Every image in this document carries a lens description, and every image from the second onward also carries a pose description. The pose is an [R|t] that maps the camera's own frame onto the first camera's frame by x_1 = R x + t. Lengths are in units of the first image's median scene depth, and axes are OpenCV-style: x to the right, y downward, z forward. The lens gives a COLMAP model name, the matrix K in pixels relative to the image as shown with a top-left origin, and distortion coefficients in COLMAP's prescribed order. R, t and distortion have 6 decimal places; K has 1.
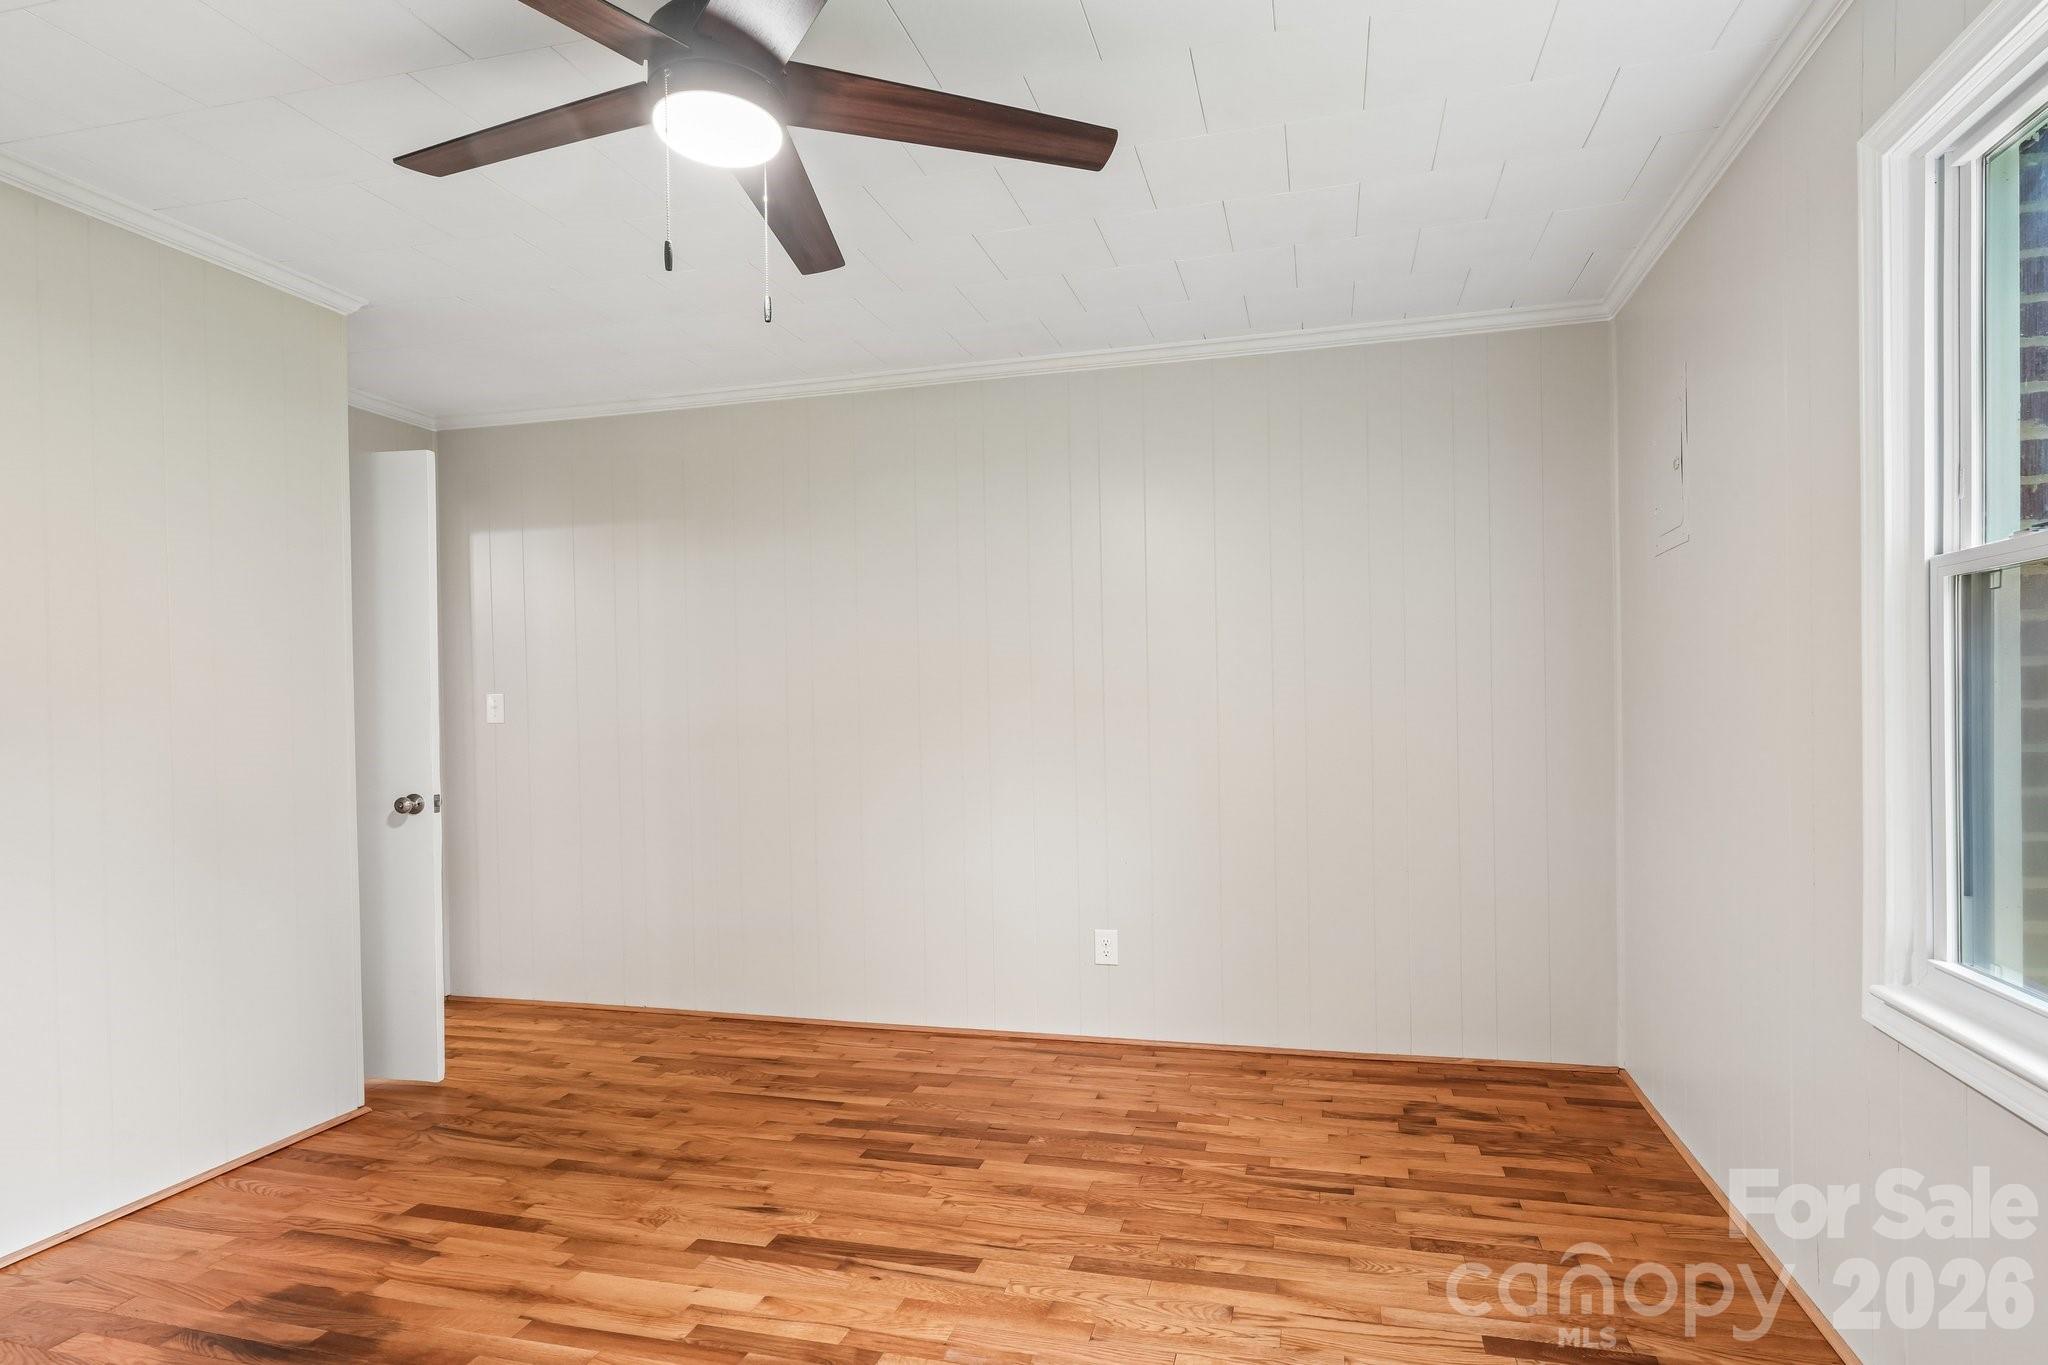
lens RADIAL K [[1010.5, 0, 1024.5], [0, 1010.5, 689.9], [0, 0, 1]] dist [0.001601, -0.000139]
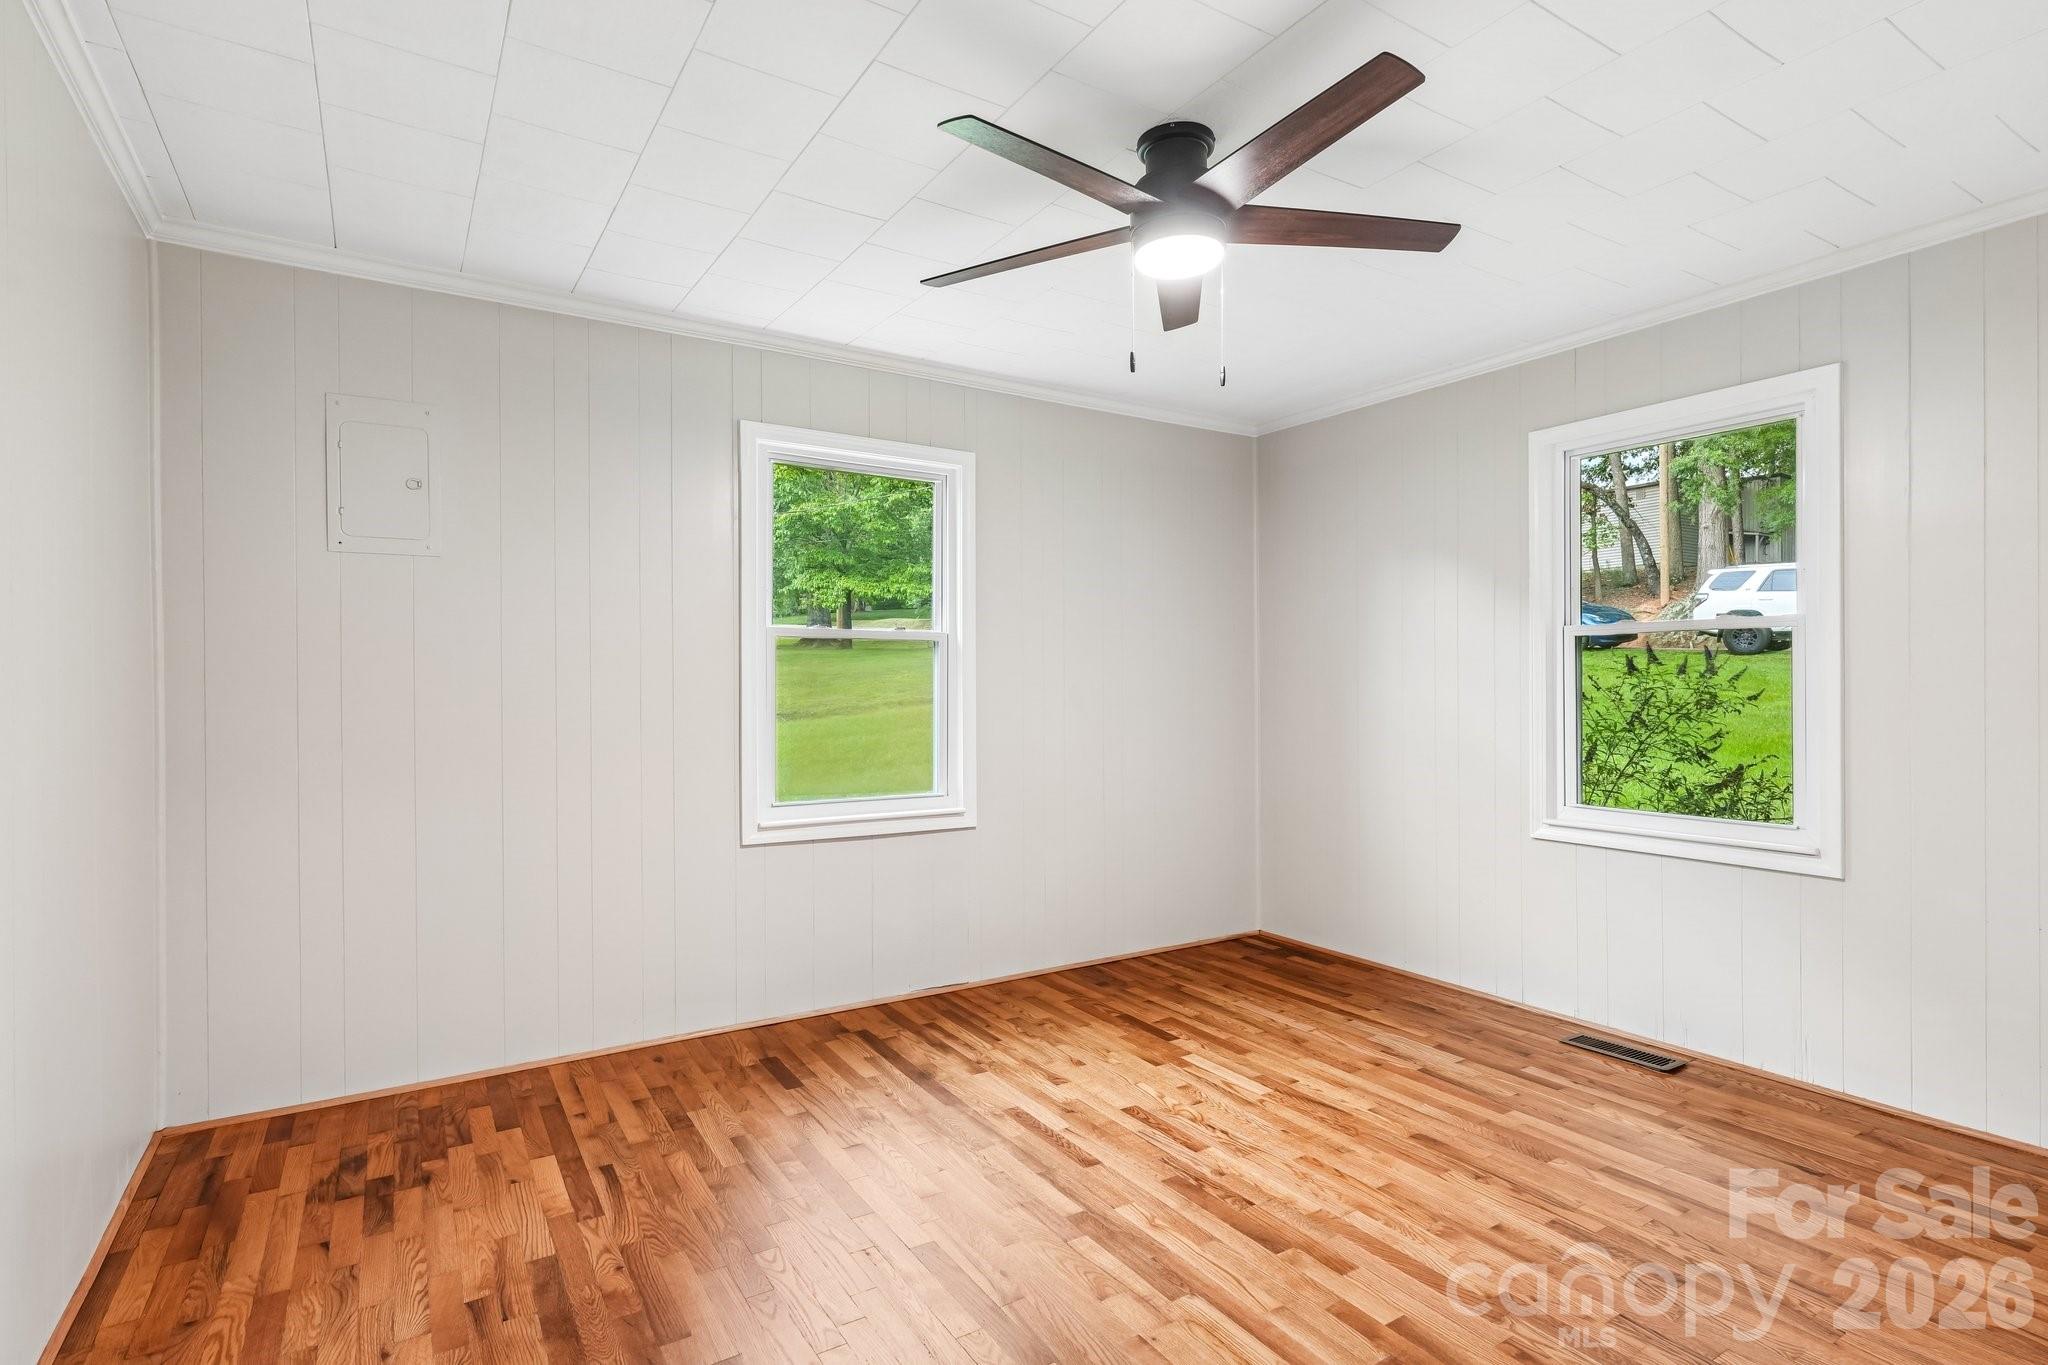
lens RADIAL K [[1010.5, 0, 1024.5], [0, 1010.5, 689.9], [0, 0, 1]] dist [0.001601, -0.000139]
pose [[-0.722617, 0.012703, 0.691132, -0.698237], [0.002962, 0.999879, -0.015281, 0.009433], [-0.691242, -0.008995, -0.722567, 1.383138]]
